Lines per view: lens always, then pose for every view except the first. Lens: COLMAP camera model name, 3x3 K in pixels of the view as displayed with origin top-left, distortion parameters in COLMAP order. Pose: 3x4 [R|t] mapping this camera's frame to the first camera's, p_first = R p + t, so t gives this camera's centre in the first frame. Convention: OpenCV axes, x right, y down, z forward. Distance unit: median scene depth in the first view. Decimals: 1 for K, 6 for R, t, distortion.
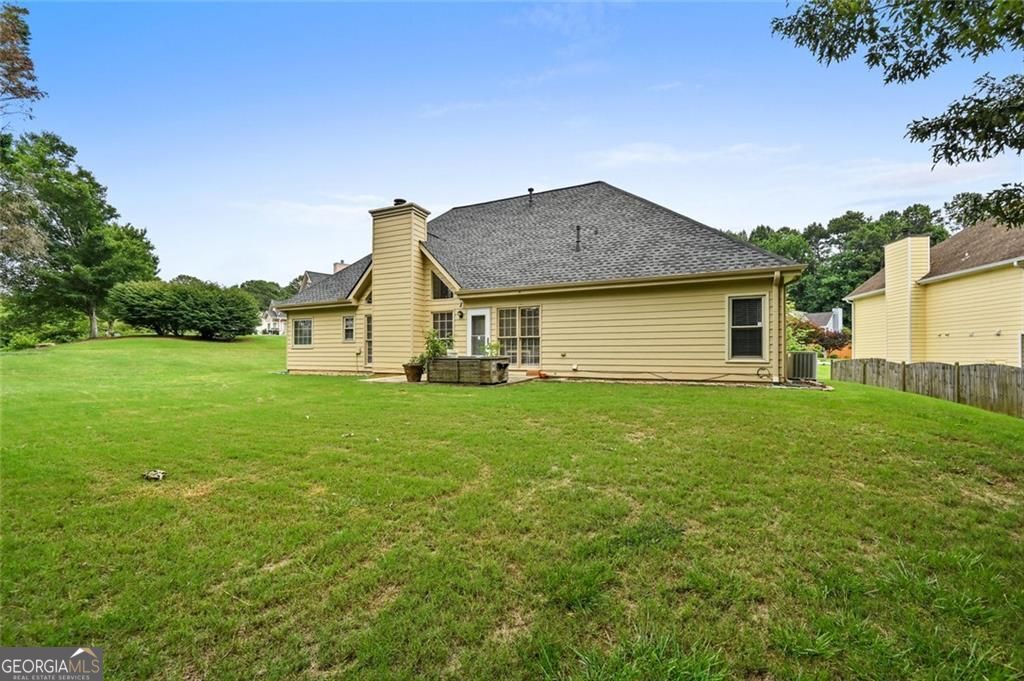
lens RADIAL K [[409.0, 0, 509.7], [0, 409.0, 356.2], [0, 0, 1]] dist [-0.002034, 0.000283]
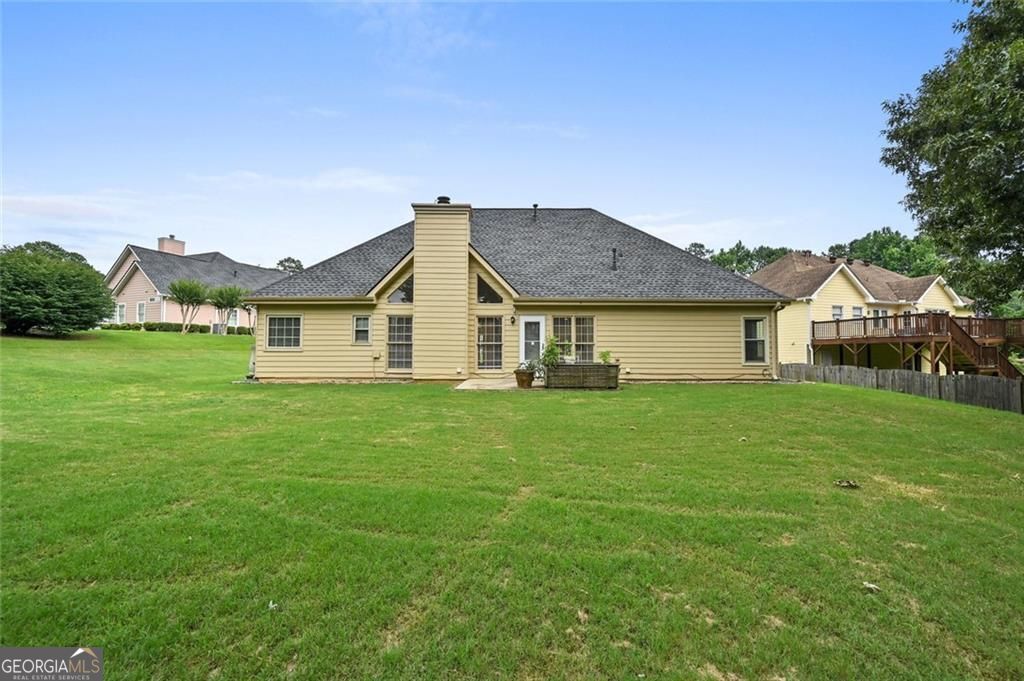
lens RADIAL K [[409.0, 0, 512.4], [0, 409.0, 338.4], [0, 0, 1]] dist [-0.002034, 0.000283]
pose [[0.900584, 0.018798, 0.434275, -0.564354], [-0.000240, 0.999086, -0.042749, -0.012368], [-0.434681, 0.038395, 0.899766, 0.084243]]
